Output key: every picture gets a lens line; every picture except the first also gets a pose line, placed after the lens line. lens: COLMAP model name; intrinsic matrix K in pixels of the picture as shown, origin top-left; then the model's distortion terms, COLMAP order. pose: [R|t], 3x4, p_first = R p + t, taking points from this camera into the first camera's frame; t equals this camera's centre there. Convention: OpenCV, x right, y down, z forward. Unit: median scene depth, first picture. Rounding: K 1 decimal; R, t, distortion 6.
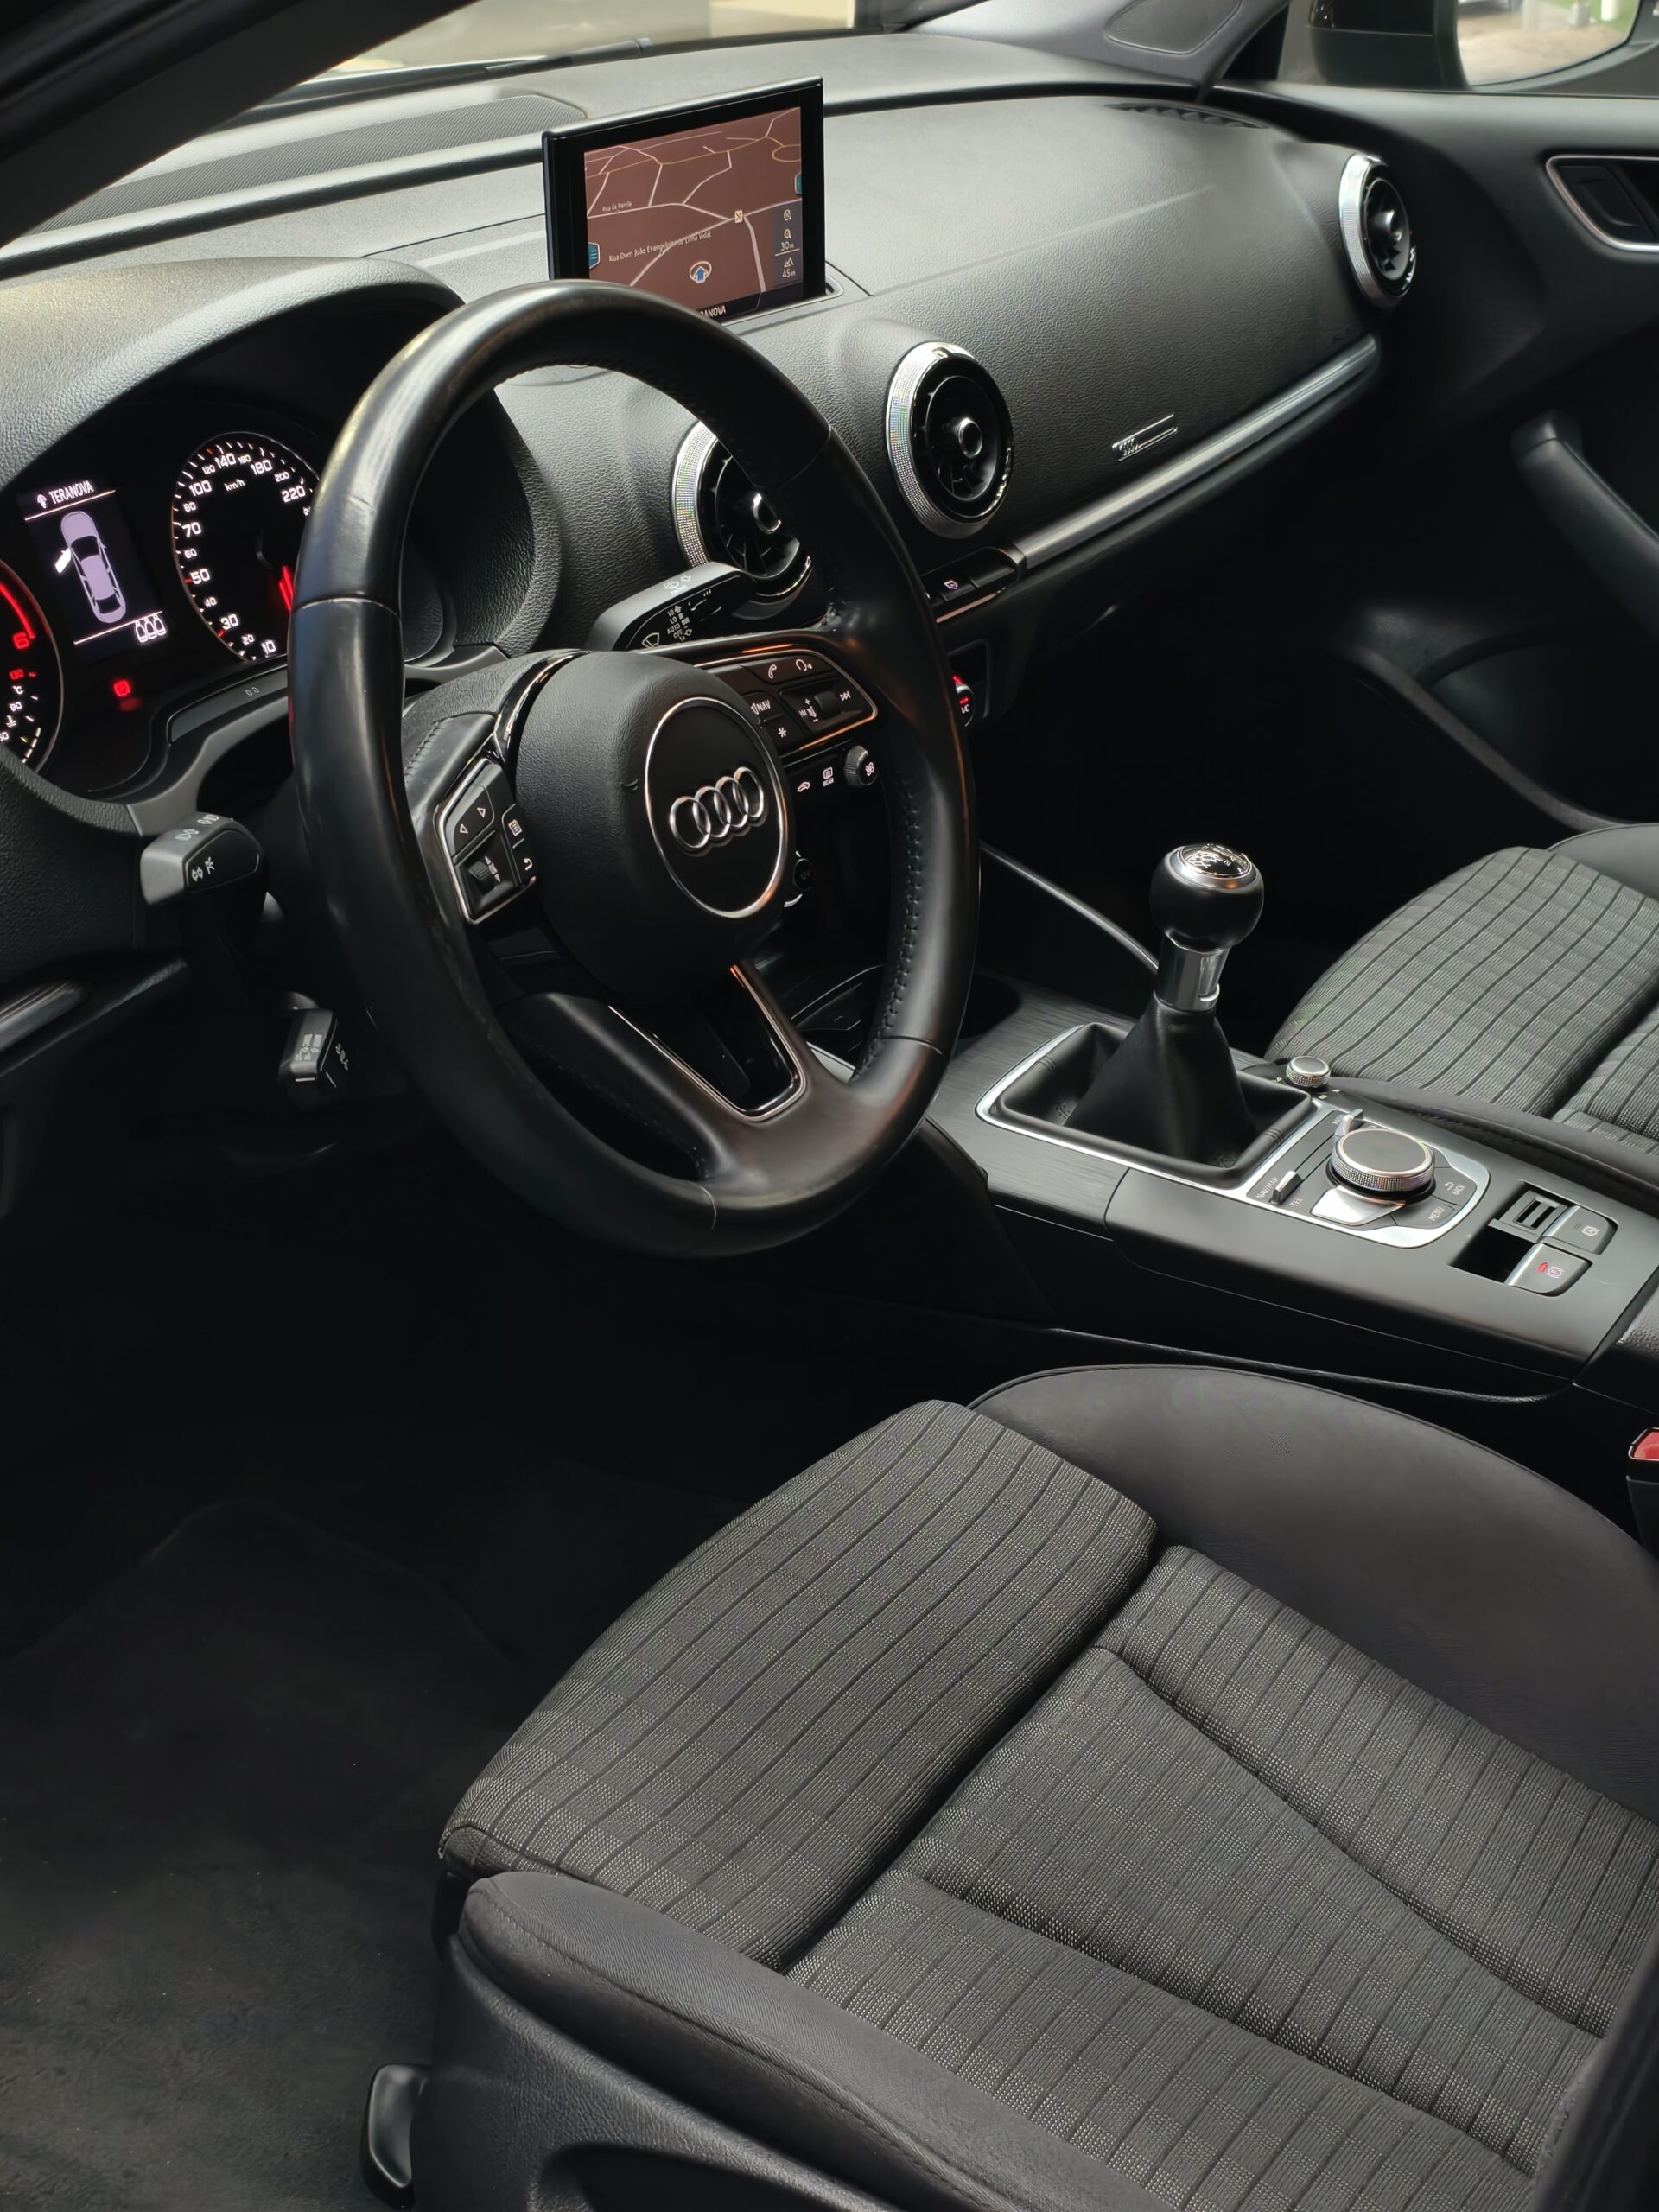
lens RADIAL K [[3219.5, 0, 859.4], [0, 3219.5, 1113.3], [0, 0, 1]] dist [0.156814, -0.618198]
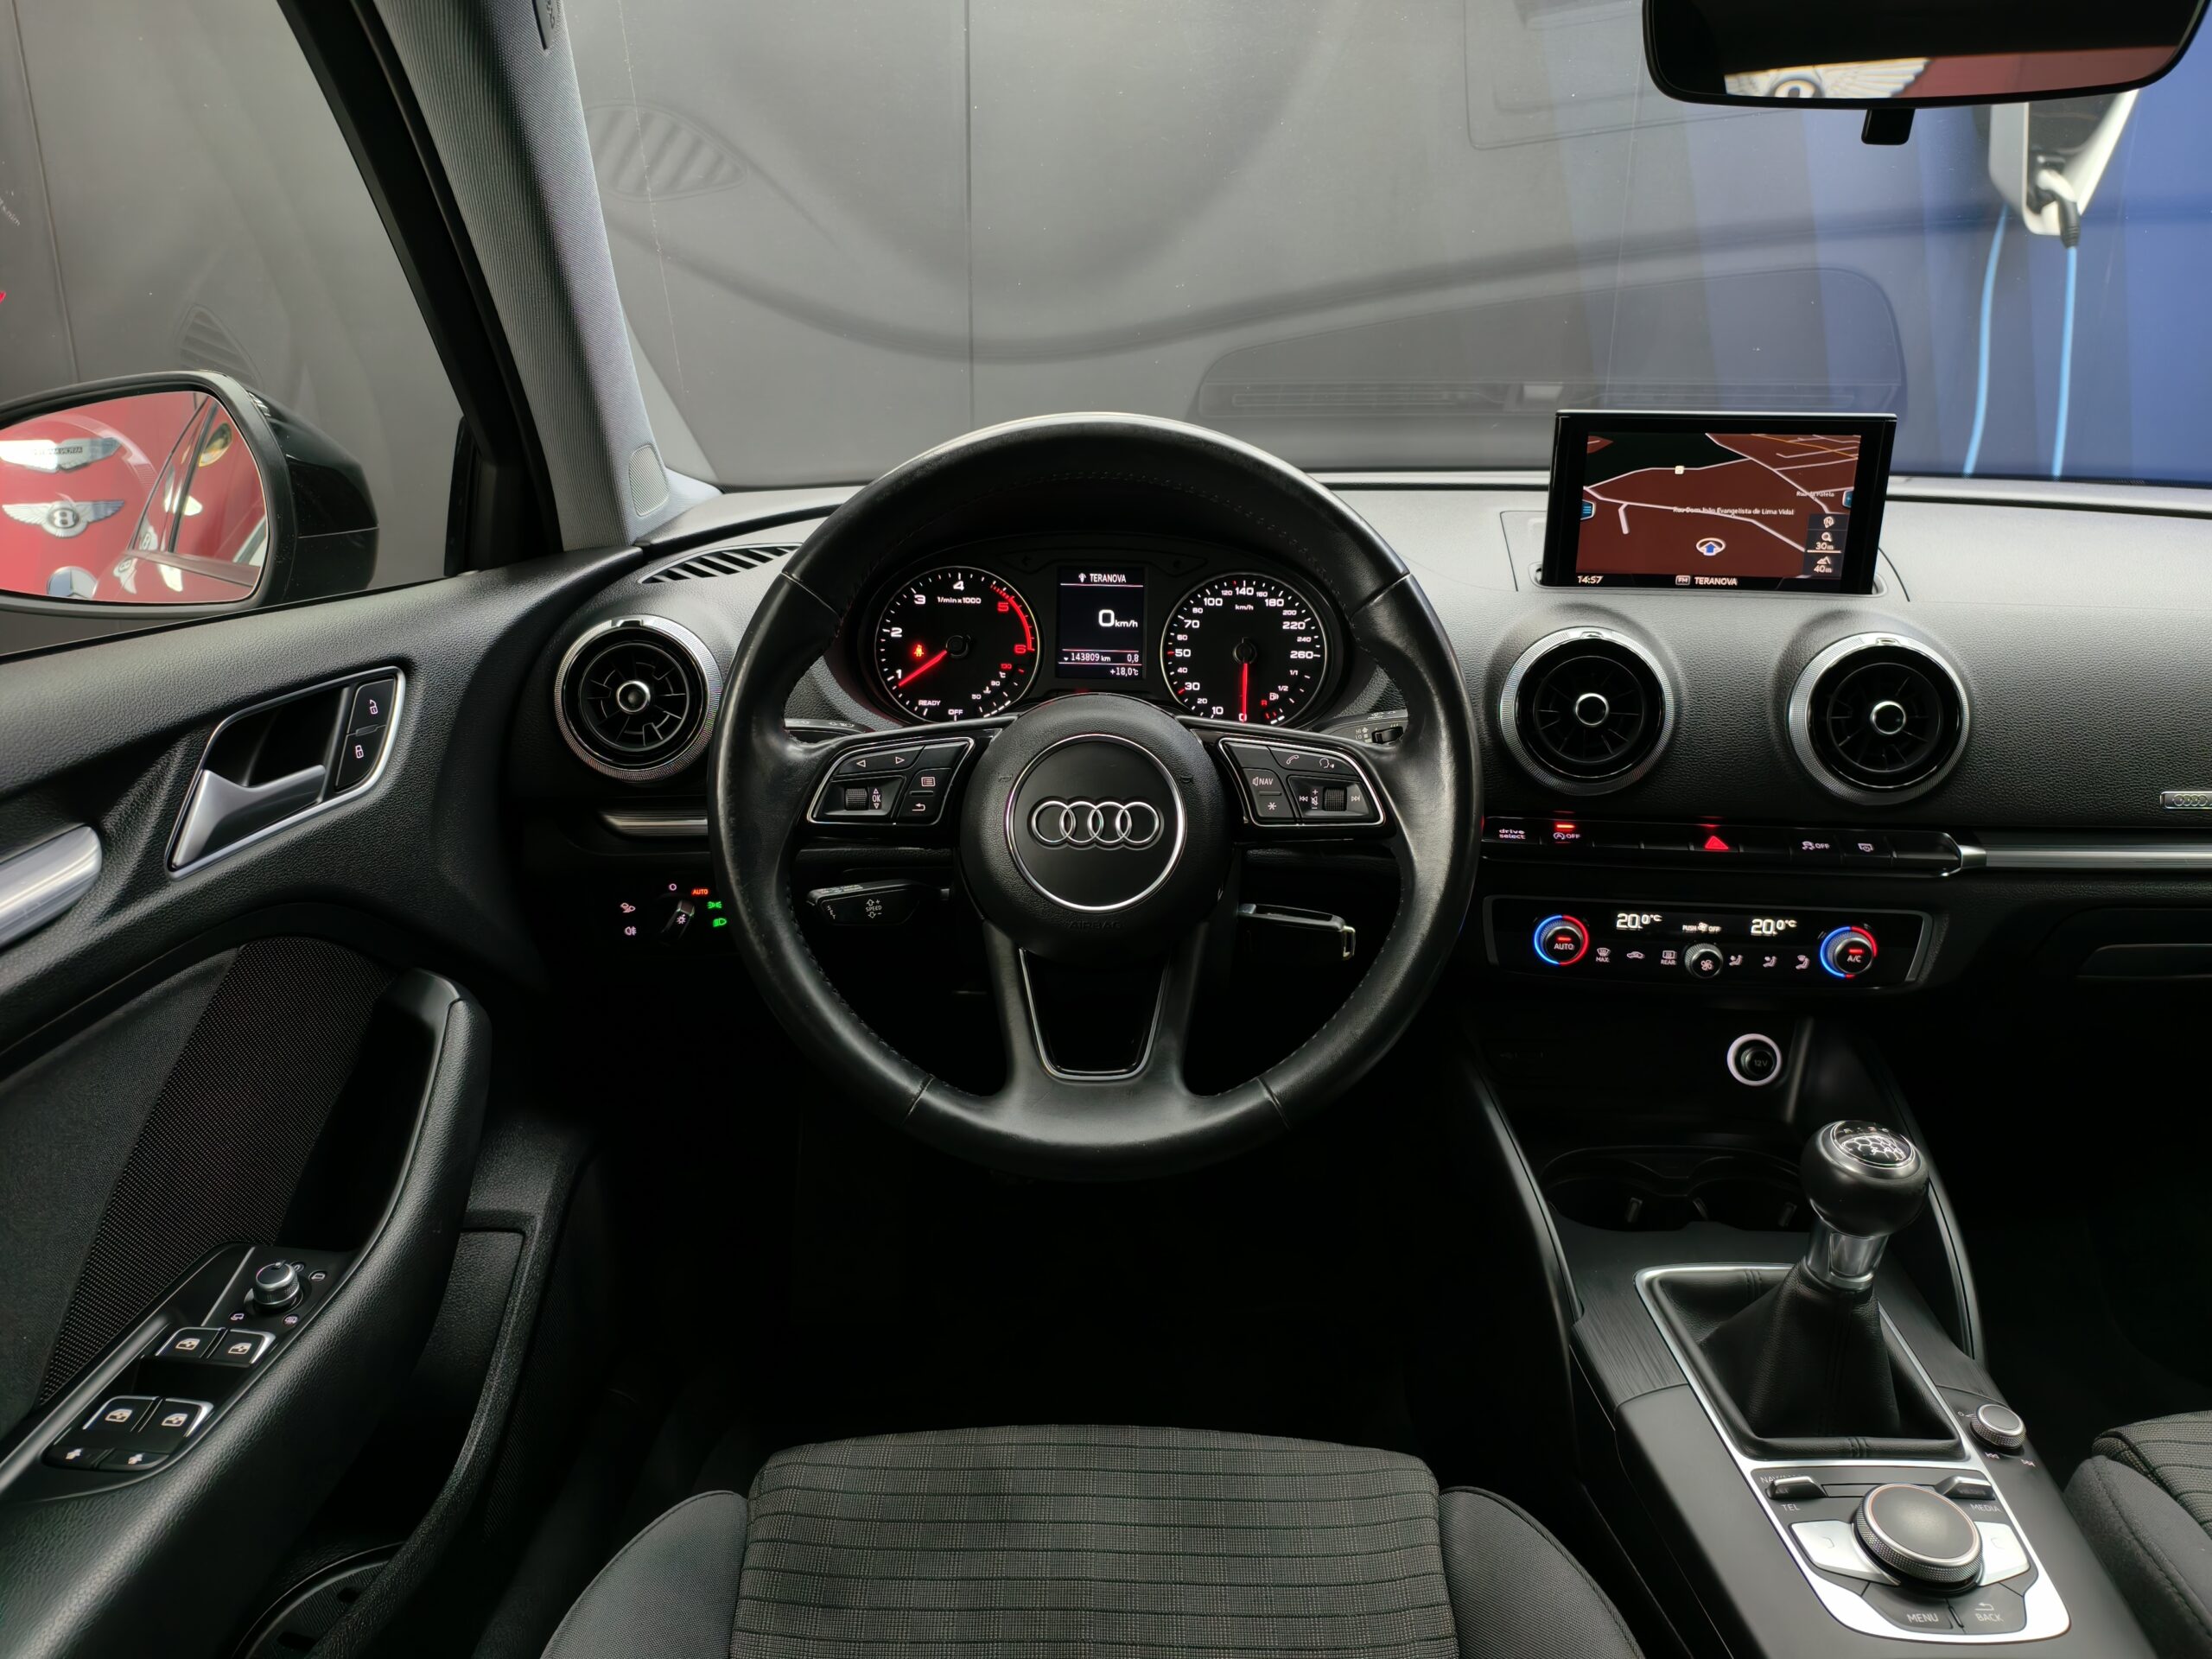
lens RADIAL K [[1499.6, 0, 1106.3], [0, 1499.6, 816.9], [0, 0, 1]] dist [0.091008, -0.225493]
pose [[0.510302, 0.249233, -0.823089, 0.385925], [-0.393622, 0.918639, 0.034126, -0.104736], [0.764626, 0.306571, 0.566887, 0.597102]]
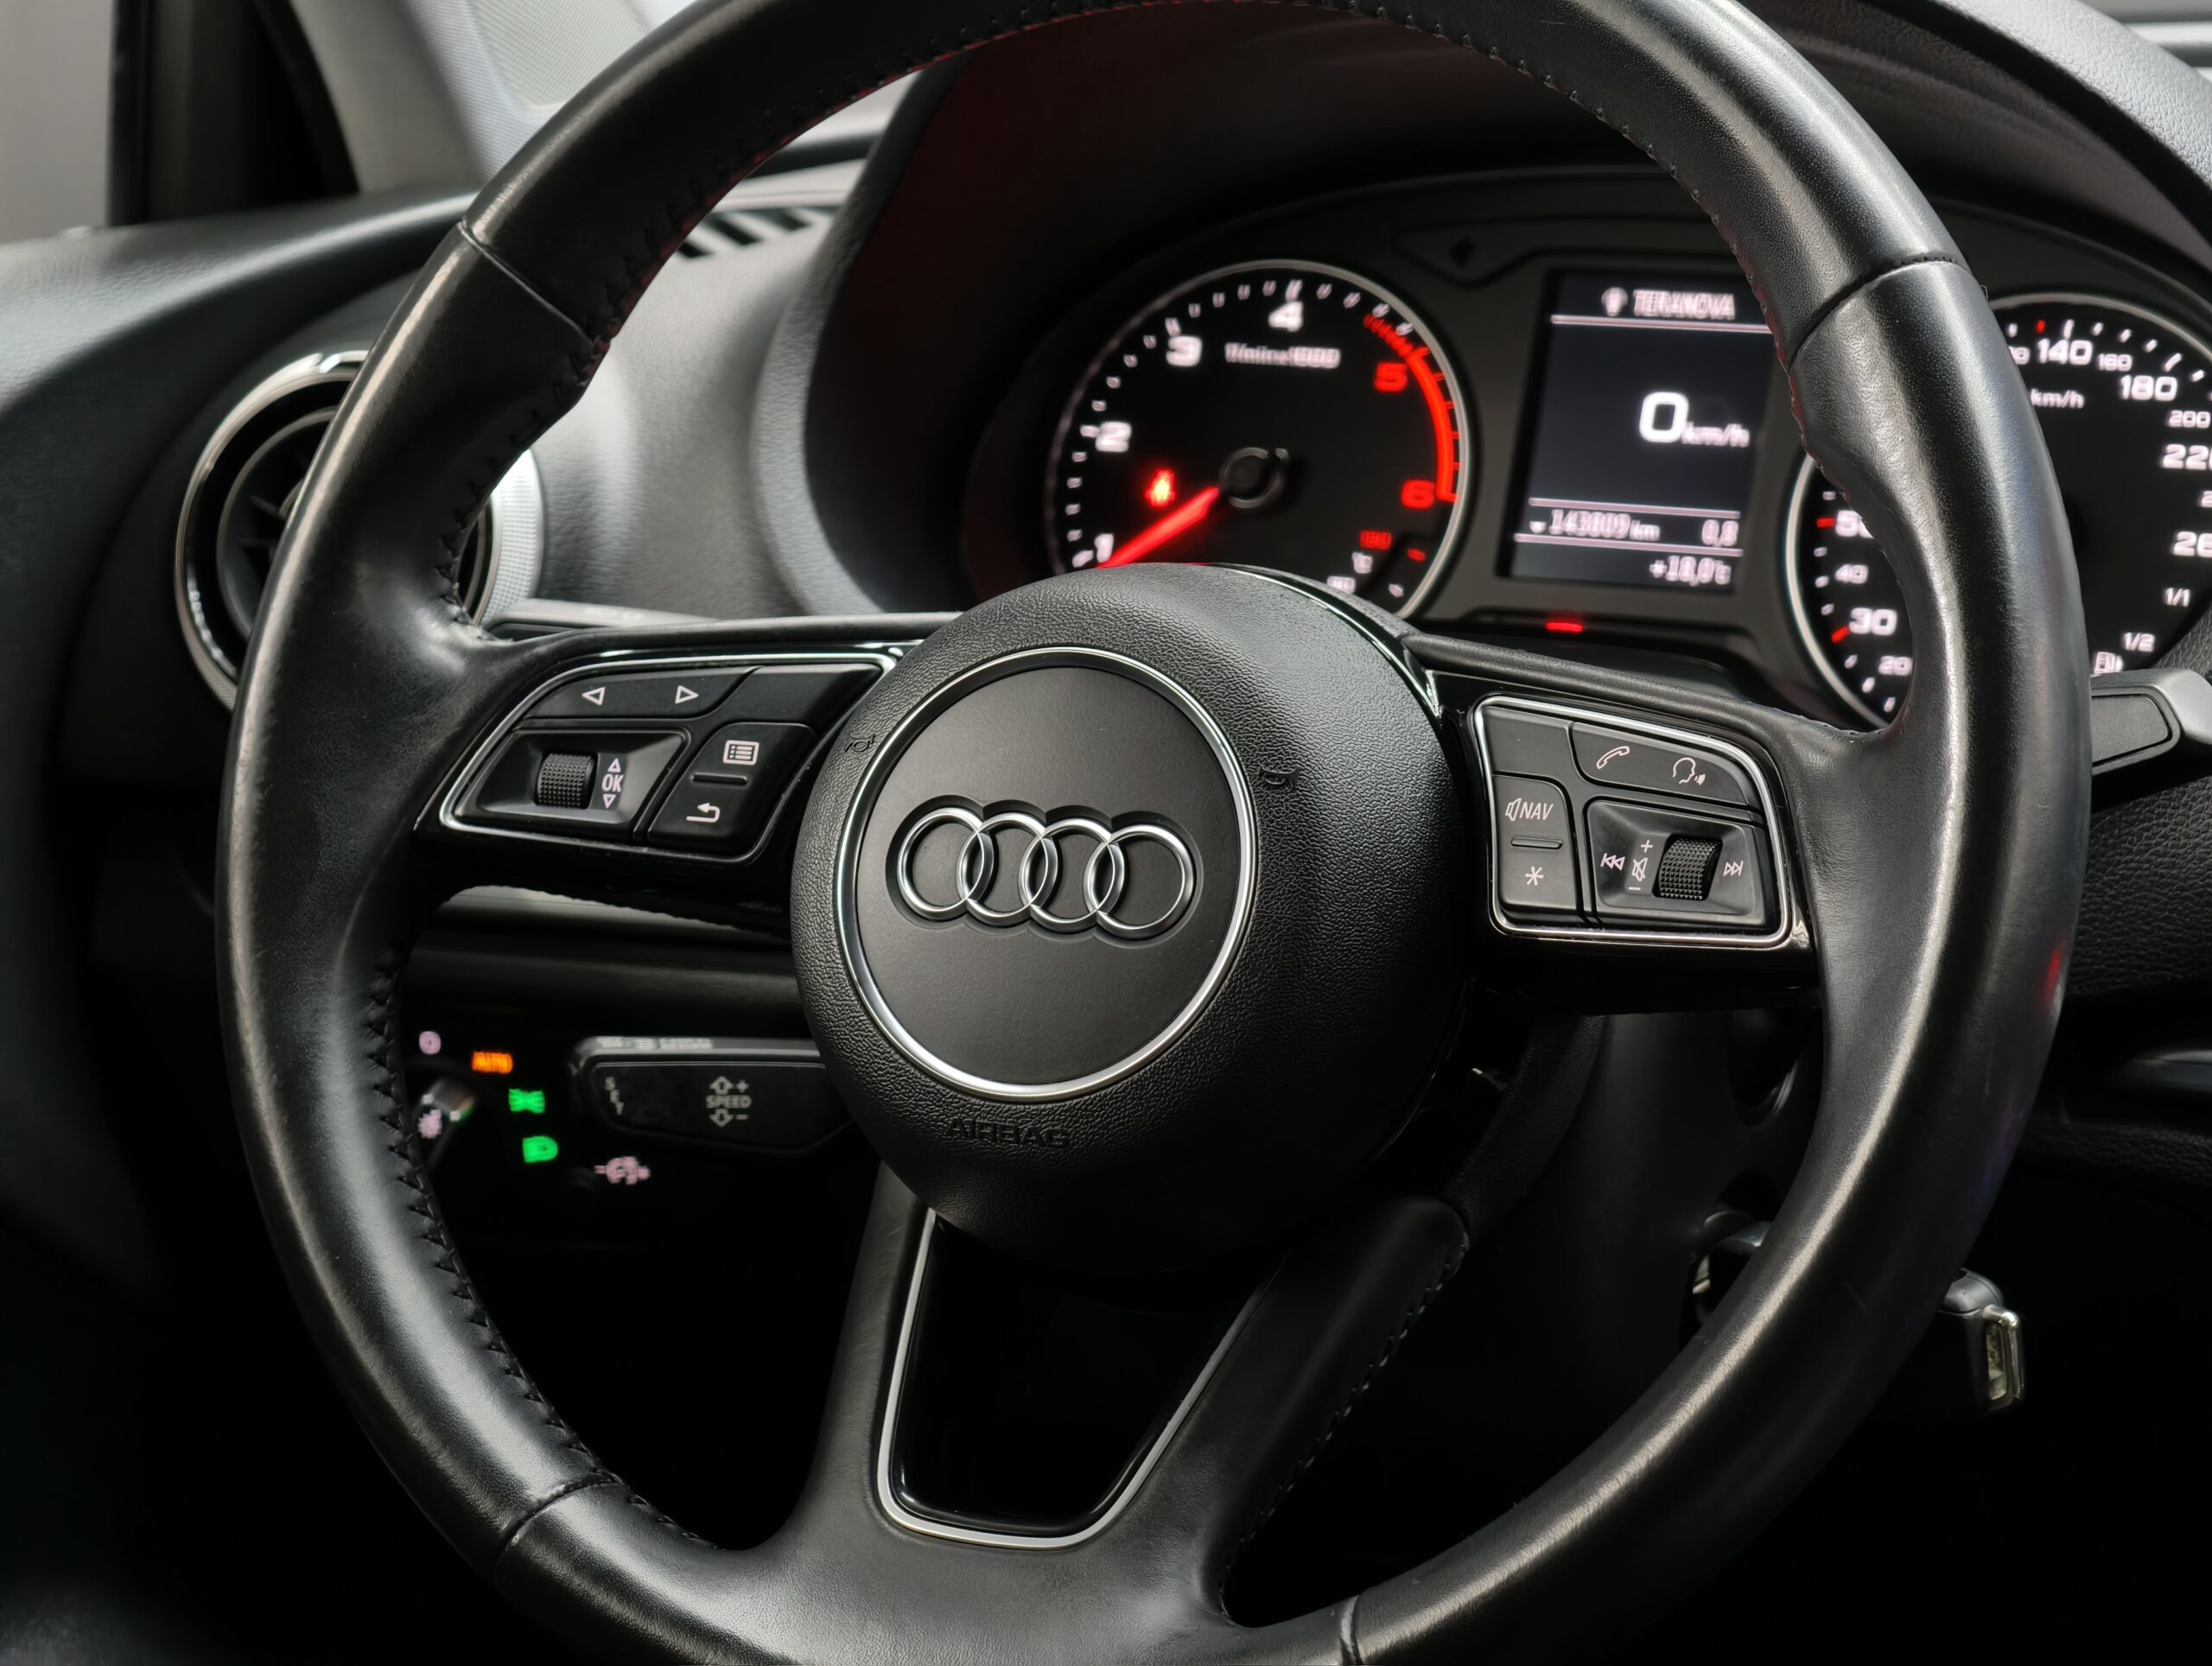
lens RADIAL K [[5367.4, 0, 1073.9], [0, 5367.4, 810.3], [0, 0, 1]] dist [0.463279, -2.715000]
pose [[0.073702, 0.192557, -0.978514, 0.660000], [-0.438223, 0.887633, 0.141666, -0.194216], [0.895840, 0.418366, 0.149803, 0.779439]]
